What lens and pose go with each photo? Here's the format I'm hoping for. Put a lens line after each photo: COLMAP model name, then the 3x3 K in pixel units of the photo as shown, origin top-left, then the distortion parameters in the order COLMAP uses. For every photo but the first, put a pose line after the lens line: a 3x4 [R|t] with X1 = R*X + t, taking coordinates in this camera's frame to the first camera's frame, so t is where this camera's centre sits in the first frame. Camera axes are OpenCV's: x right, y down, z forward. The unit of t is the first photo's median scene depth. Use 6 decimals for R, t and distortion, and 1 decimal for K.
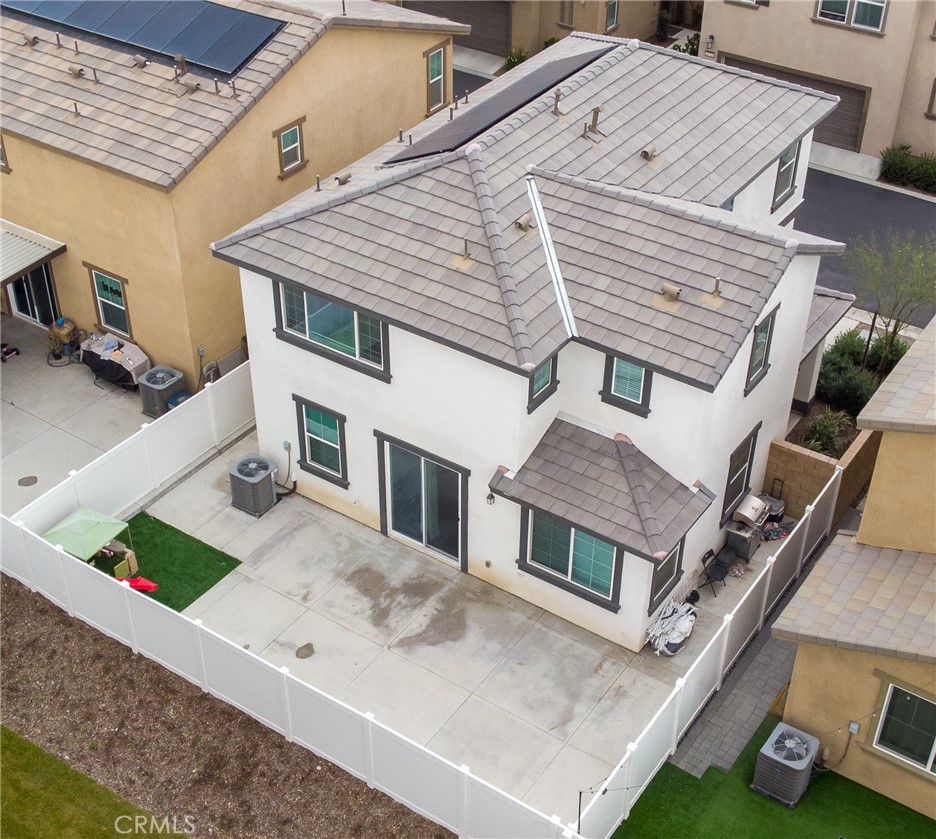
lens RADIAL K [[1349.1, 0, 468.0], [0, 1349.1, 419.5], [0, 0, 1]] dist [0.003879, -0.001461]
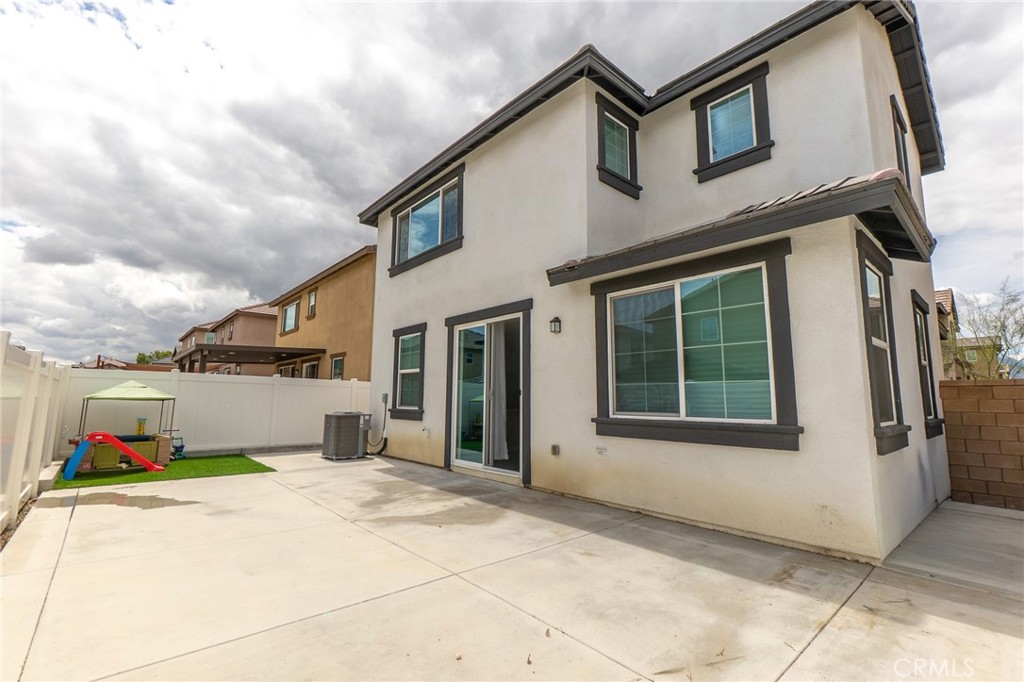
lens RADIAL K [[450.9, 0, 512.0], [0, 450.9, 341.0], [0, 0, 1]] dist [-0.001231, 0.000040]
pose [[0.969641, -0.034738, -0.242053, 0.051376], [-0.143058, 0.722205, -0.676723, 0.227528], [0.198320, 0.690806, 0.695310, 0.812473]]
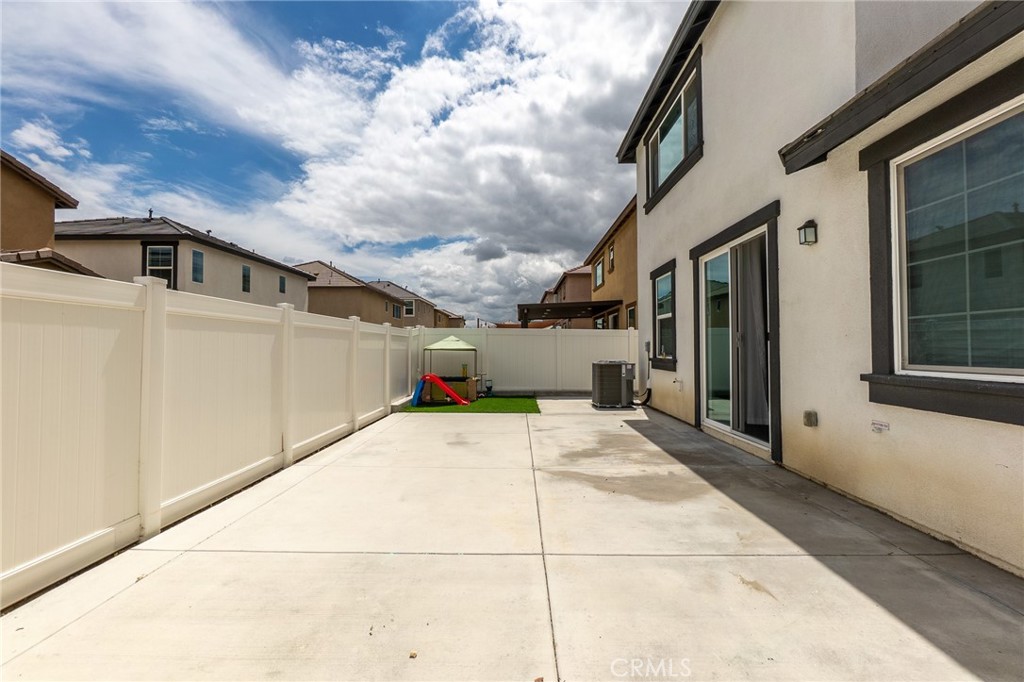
lens RADIAL K [[443.8, 0, 512.0], [0, 443.8, 341.0], [0, 0, 1]] dist [-0.001974, 0.000338]
pose [[0.547175, -0.026259, -0.836606, 0.087636], [-0.489831, 0.800437, -0.345493, 0.190666], [0.678723, 0.598841, 0.425117, 0.864003]]
